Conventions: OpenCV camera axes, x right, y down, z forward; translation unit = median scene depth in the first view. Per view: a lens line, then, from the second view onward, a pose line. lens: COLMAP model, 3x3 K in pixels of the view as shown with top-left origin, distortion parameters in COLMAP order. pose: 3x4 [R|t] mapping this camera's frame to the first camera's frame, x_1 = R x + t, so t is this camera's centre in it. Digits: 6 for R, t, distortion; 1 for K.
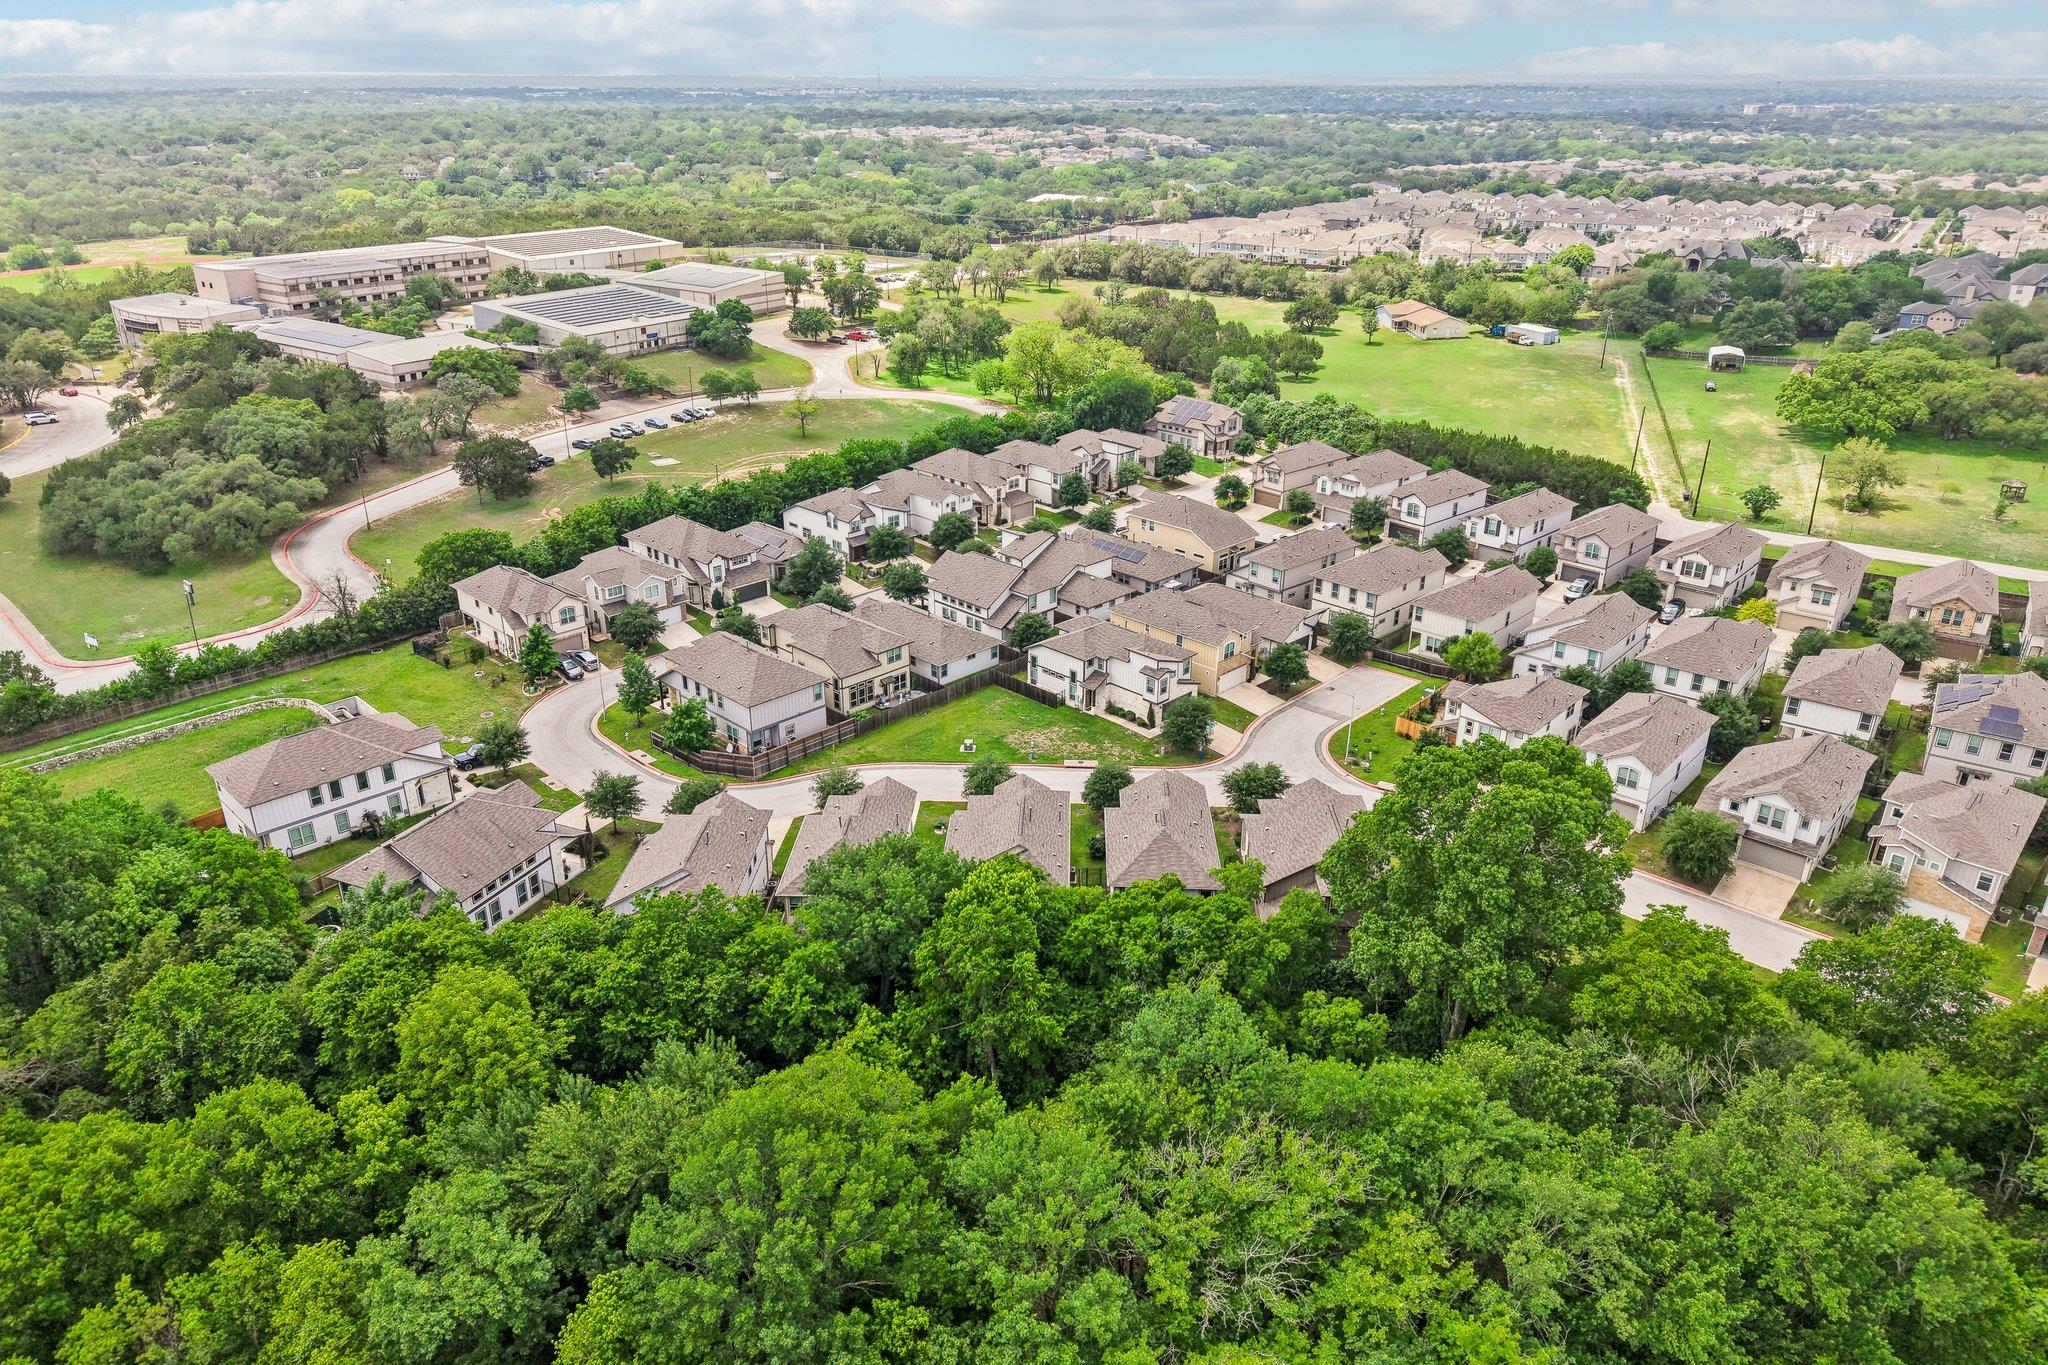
lens RADIAL K [[1405.5, 0, 1024.0], [0, 1405.5, 682.5], [0, 0, 1]] dist [-0.001510, 0.002792]
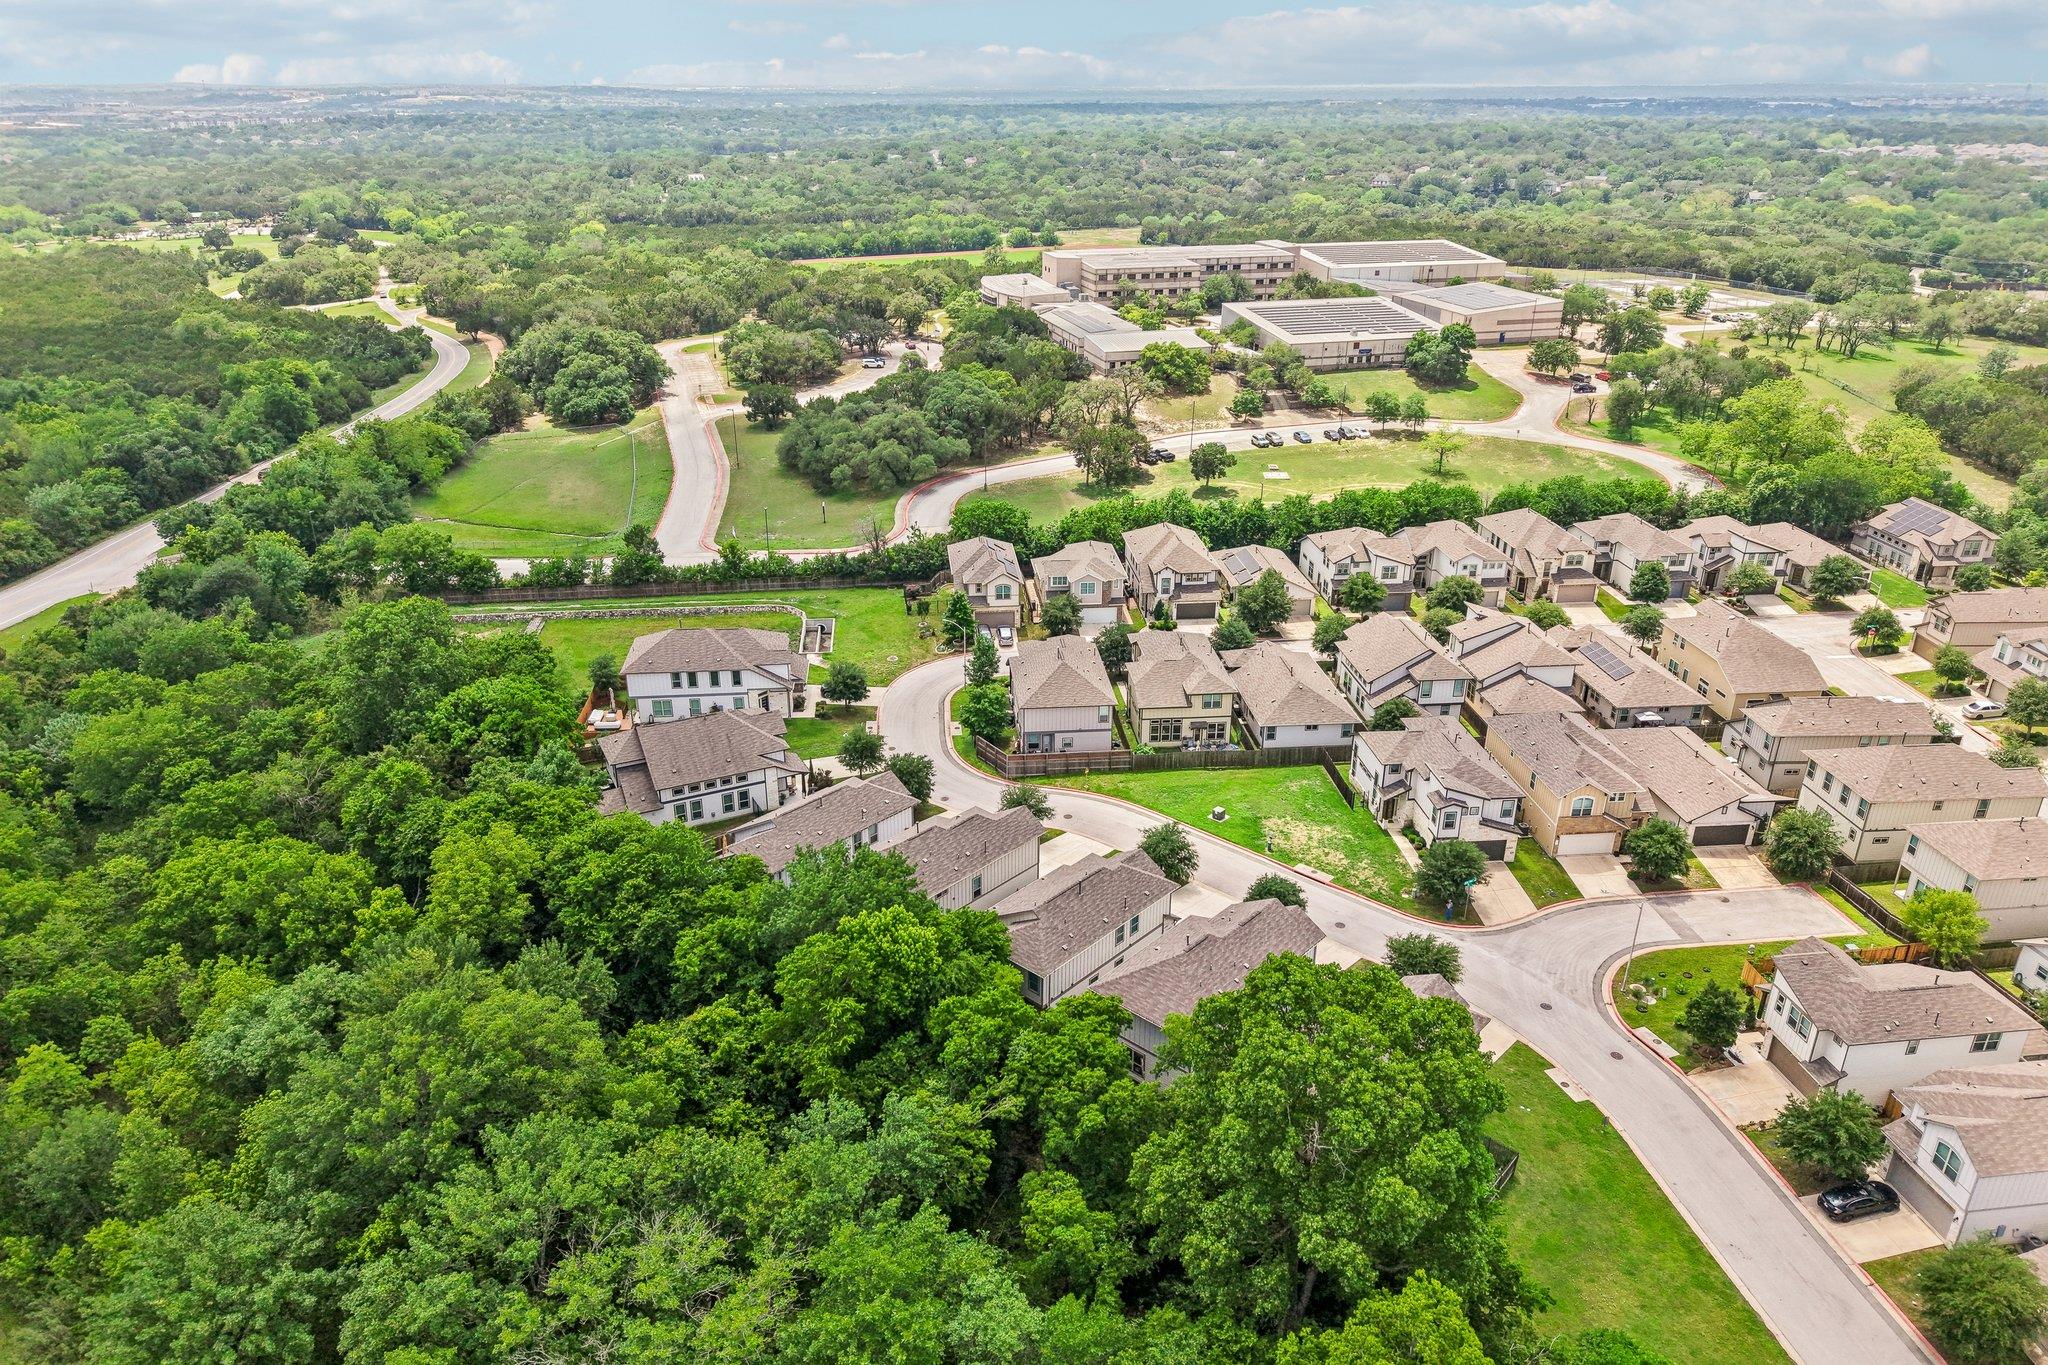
lens RADIAL K [[1376.4, 0, 1024.0], [0, 1376.4, 682.5], [0, 0, 1]] dist [0.091596, -0.130680]
pose [[0.754656, 0.251693, -0.605925, 0.324501], [-0.253679, 0.963606, 0.084321, -0.068060], [0.605096, 0.090078, 0.791040, 0.158457]]
